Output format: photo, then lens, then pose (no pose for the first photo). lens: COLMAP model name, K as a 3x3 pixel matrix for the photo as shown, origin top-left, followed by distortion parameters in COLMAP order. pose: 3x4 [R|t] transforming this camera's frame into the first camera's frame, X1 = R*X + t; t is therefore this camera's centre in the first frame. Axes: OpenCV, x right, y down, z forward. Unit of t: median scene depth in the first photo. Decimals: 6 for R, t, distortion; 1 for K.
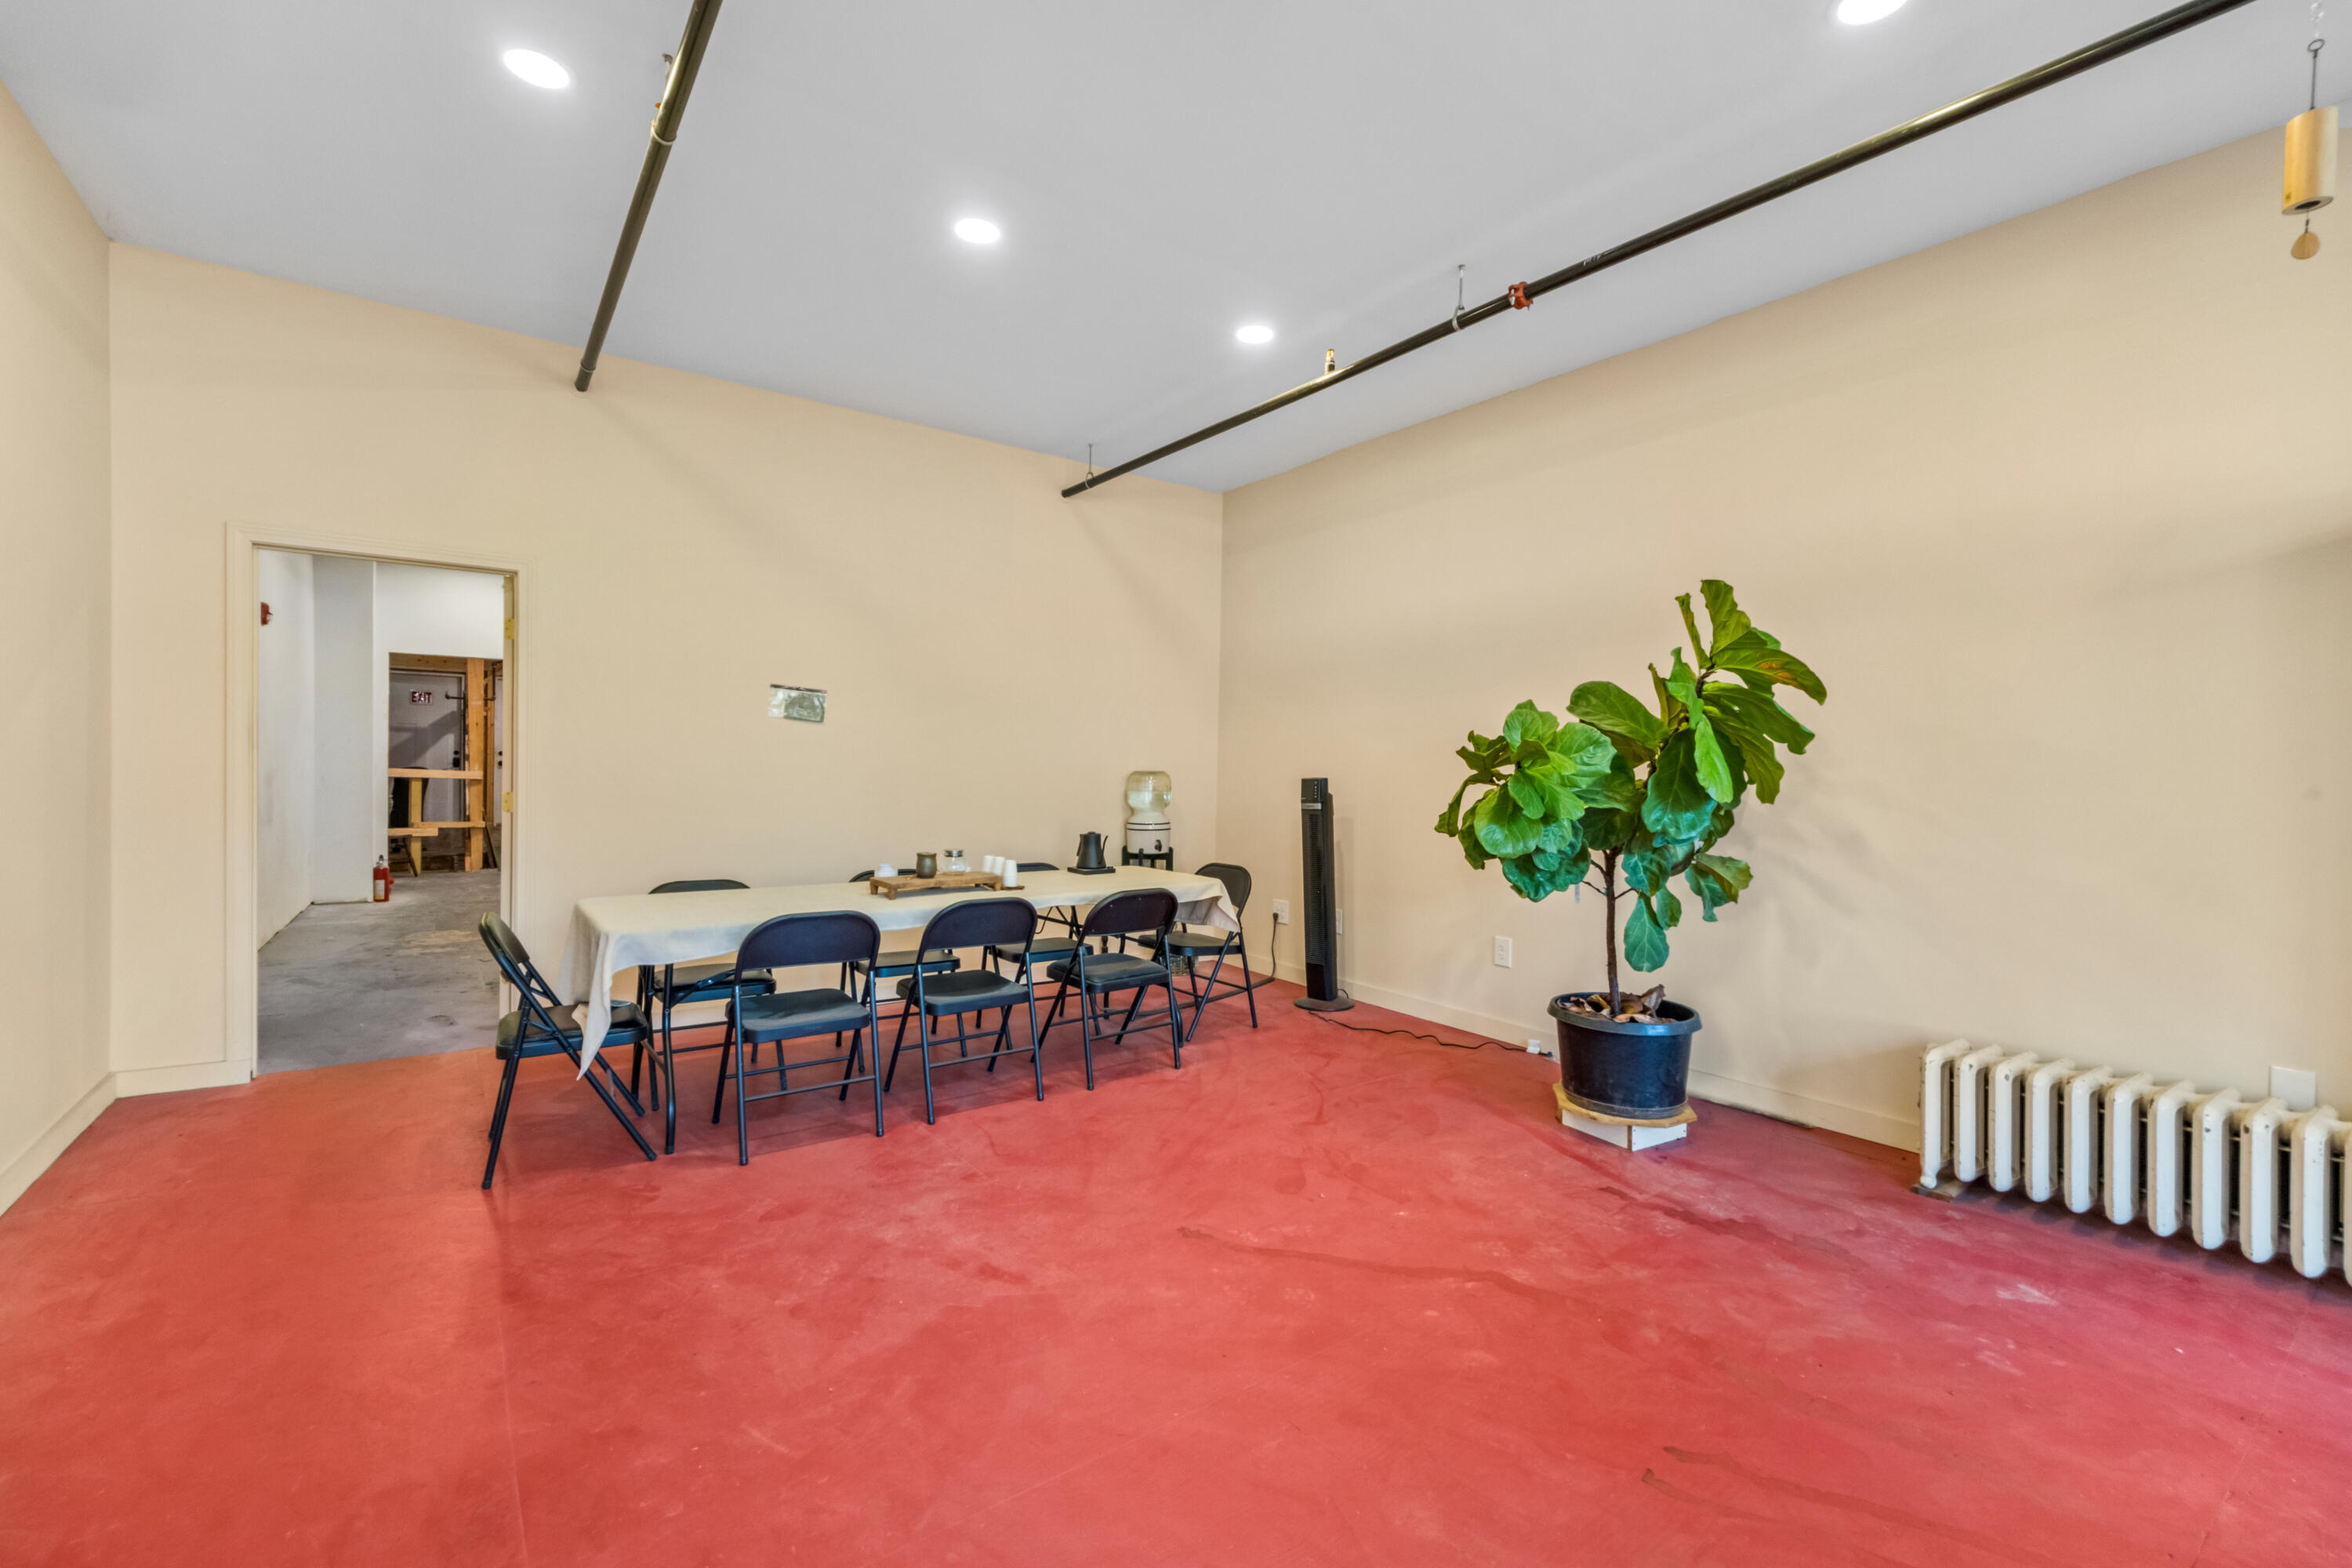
lens RADIAL K [[1002.0, 0, 1175.8], [0, 1002.0, 775.1], [0, 0, 1]] dist [0.003343, -0.000274]
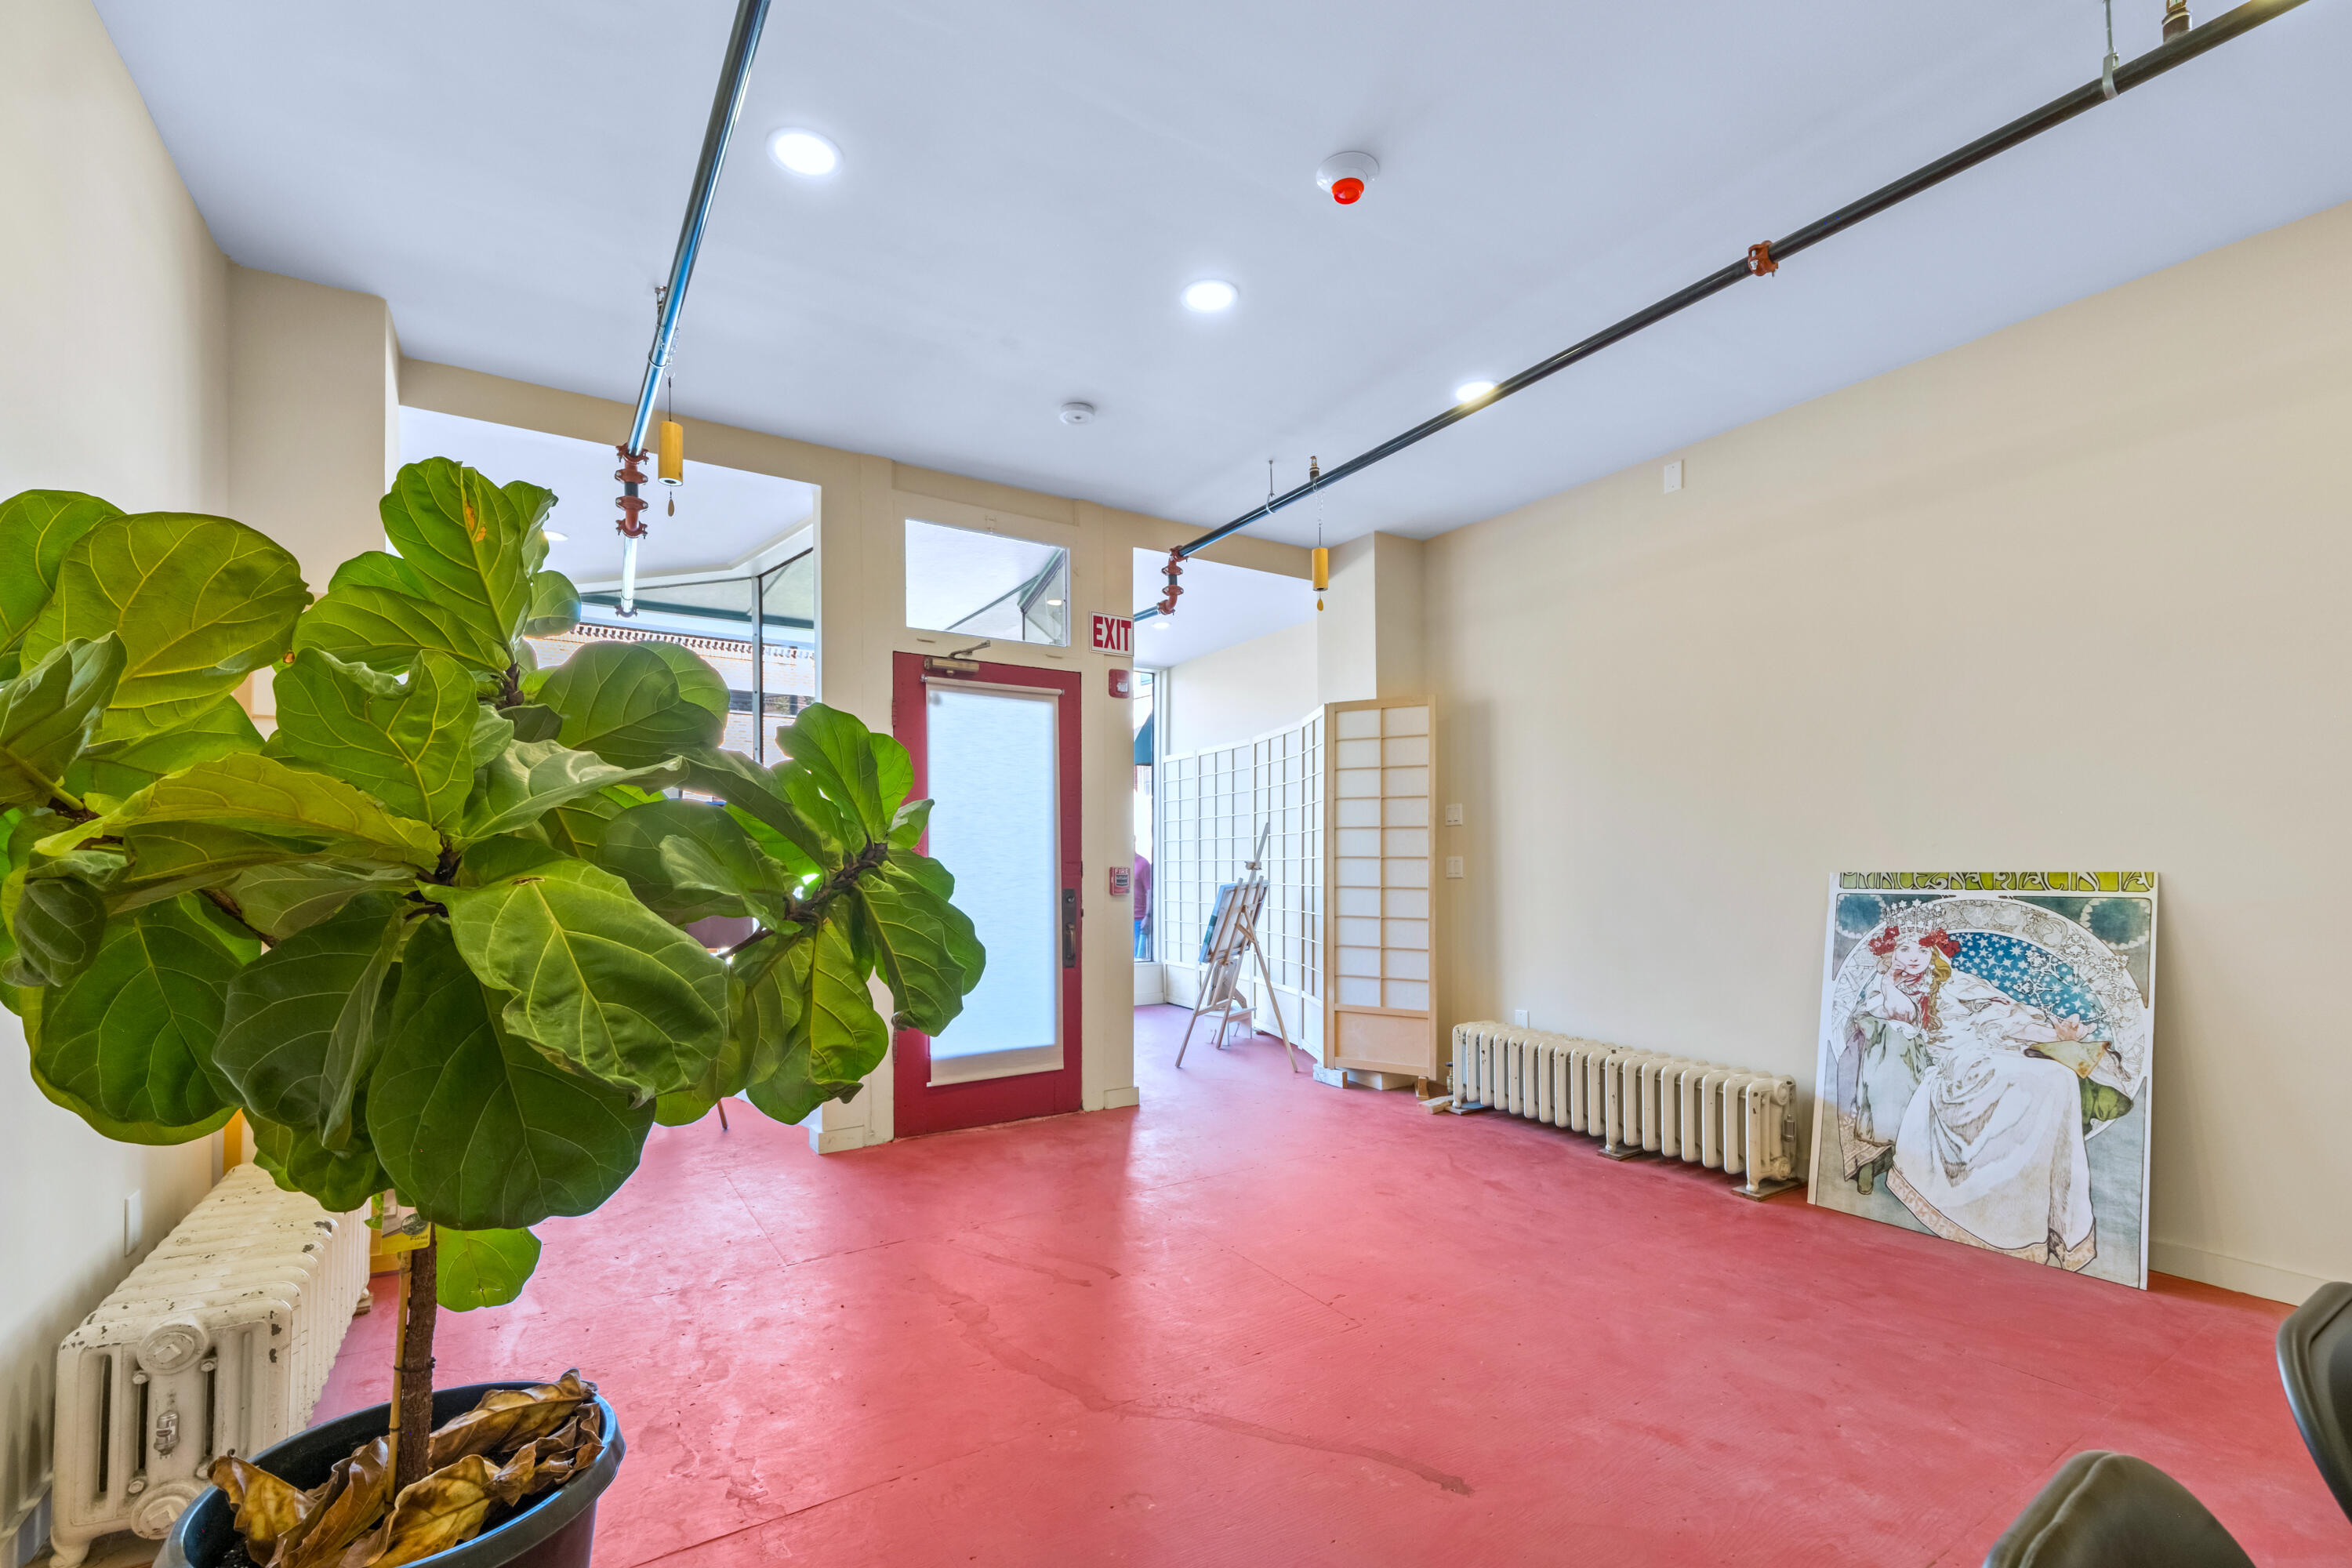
lens RADIAL K [[1023.0, 0, 1175.6], [0, 1023.0, 858.6], [0, 0, 1]] dist [0.000854, -0.000028]
pose [[-0.998567, -0.004566, 0.053320, 0.158080], [-0.004057, 0.999945, 0.009646, -0.012948], [-0.053361, 0.009416, -0.998531, 1.537070]]
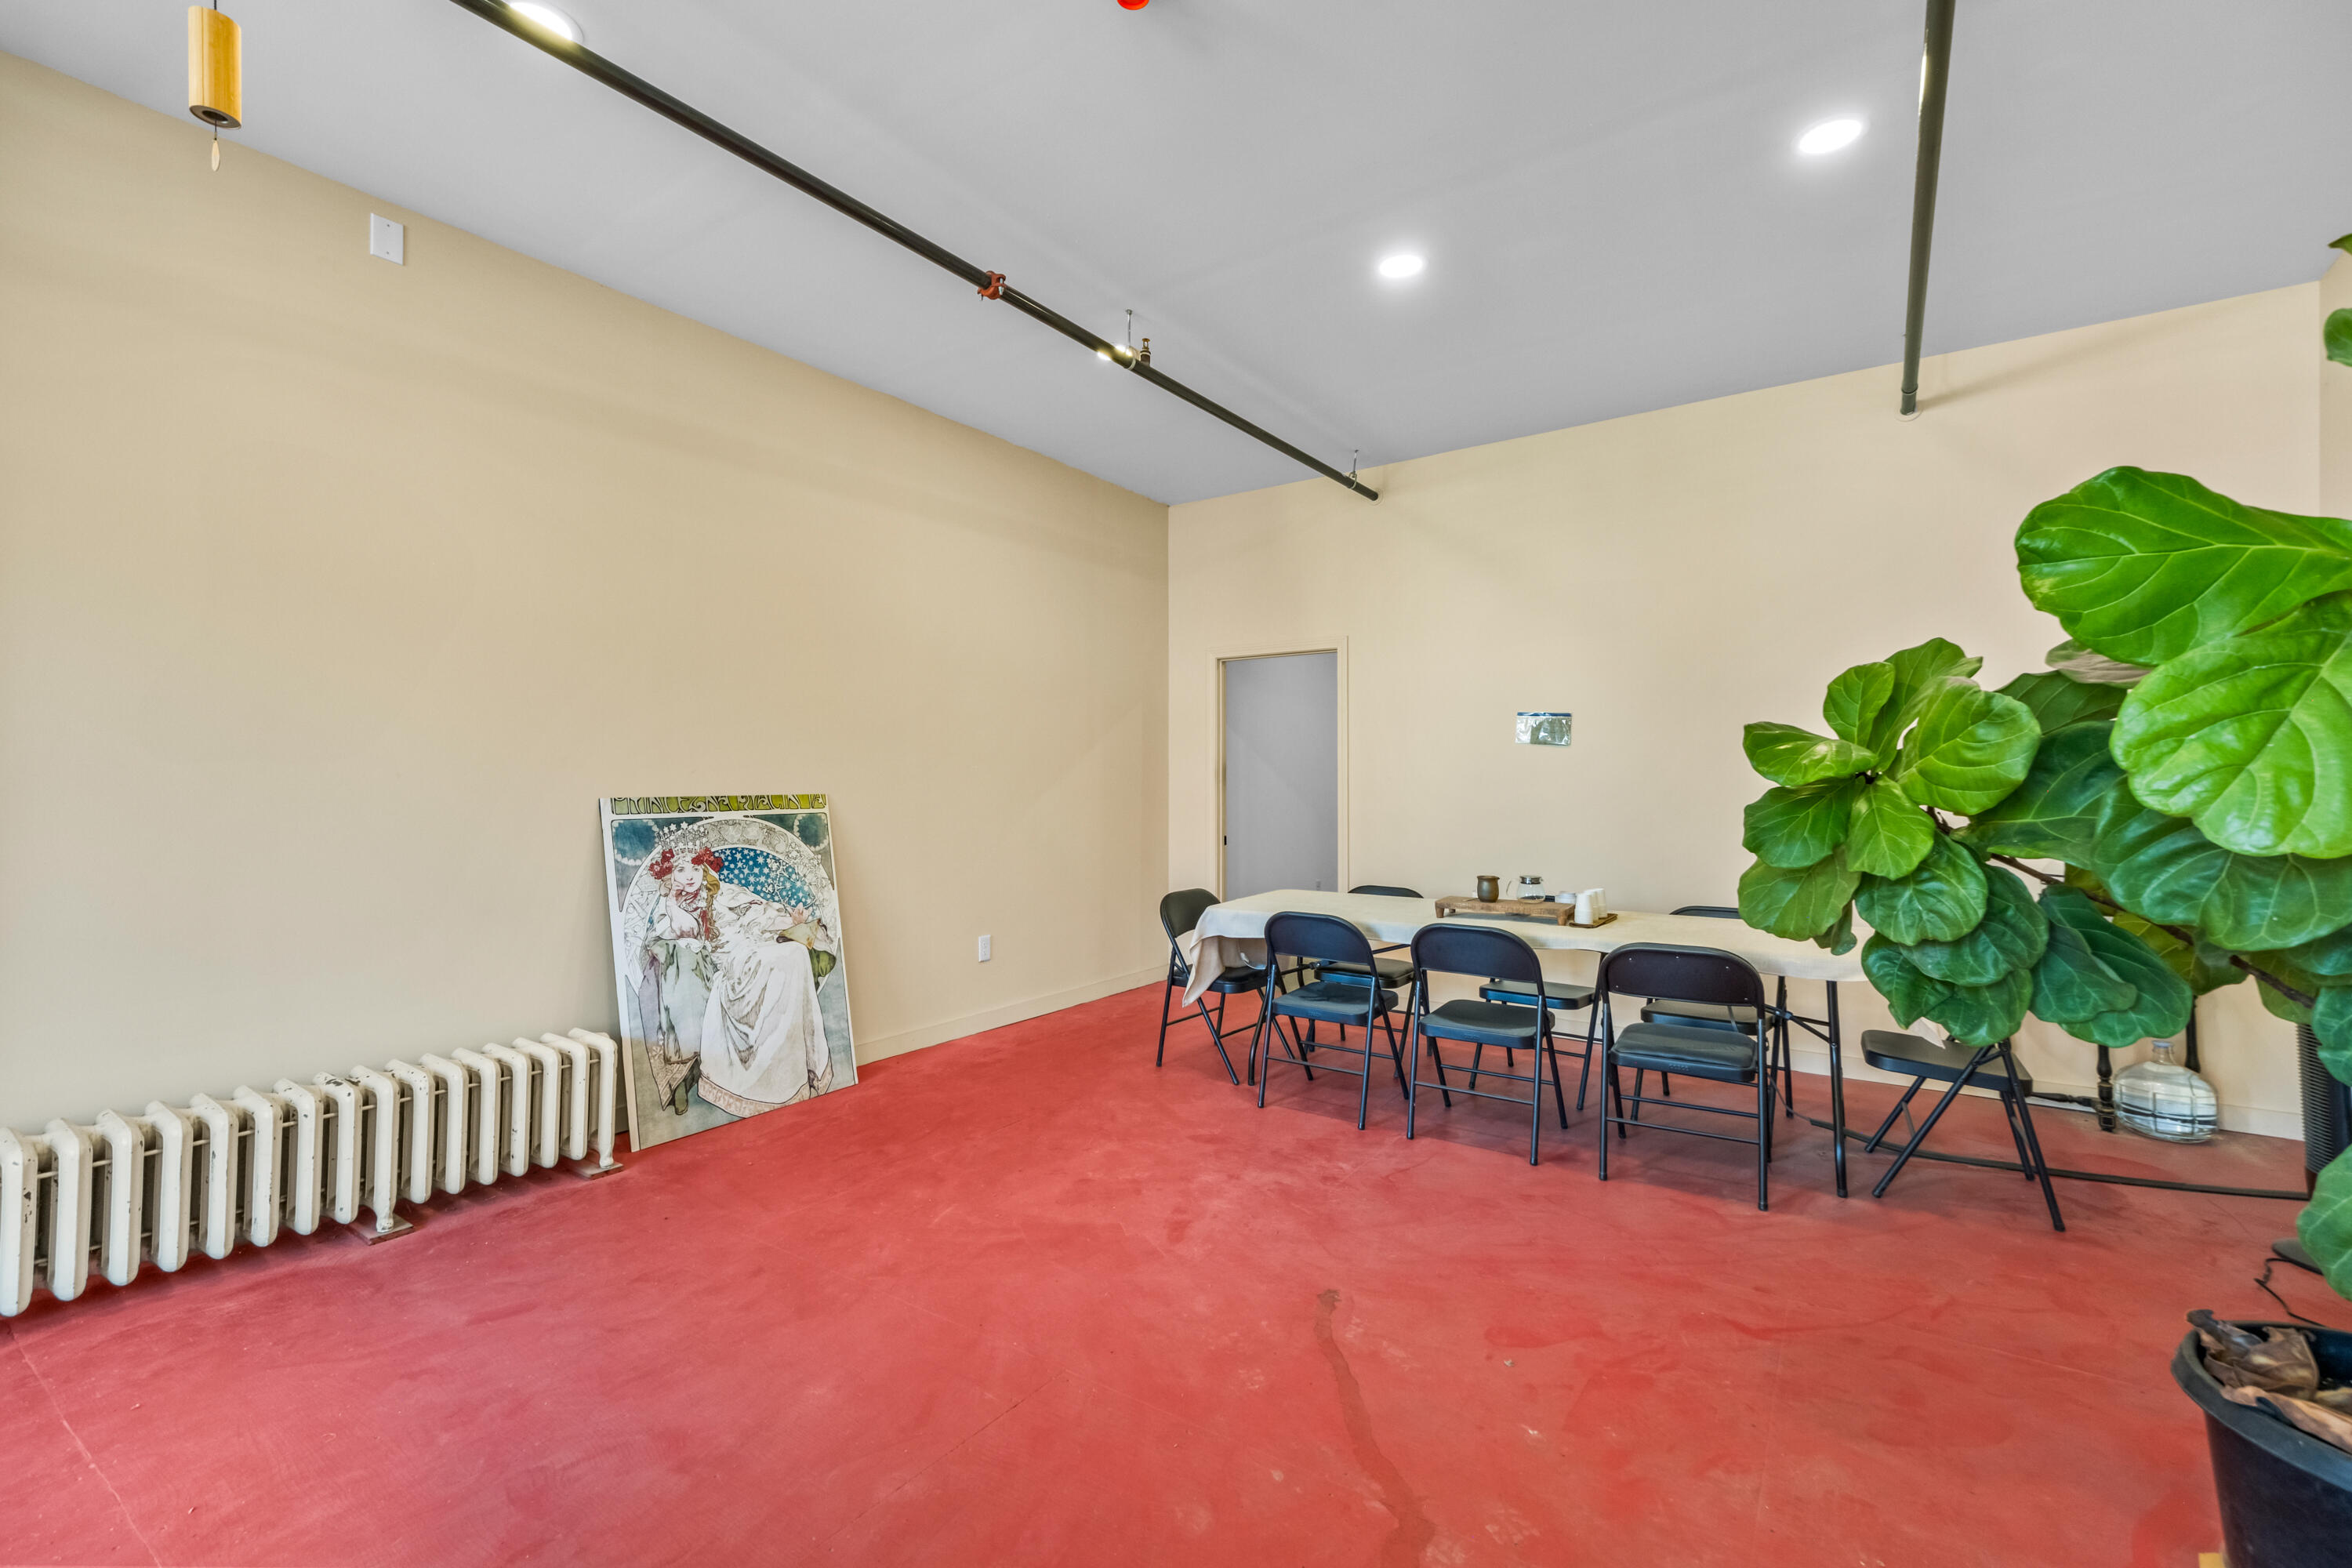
lens RADIAL K [[1002.0, 0, 1175.8], [0, 1002.0, 775.1], [0, 0, 1]] dist [0.003343, -0.000274]
pose [[0.342533, -0.015522, -0.939377, 0.721810], [-0.011018, 0.999728, -0.020537, 0.002736], [0.939441, 0.017385, 0.342269, 0.477733]]
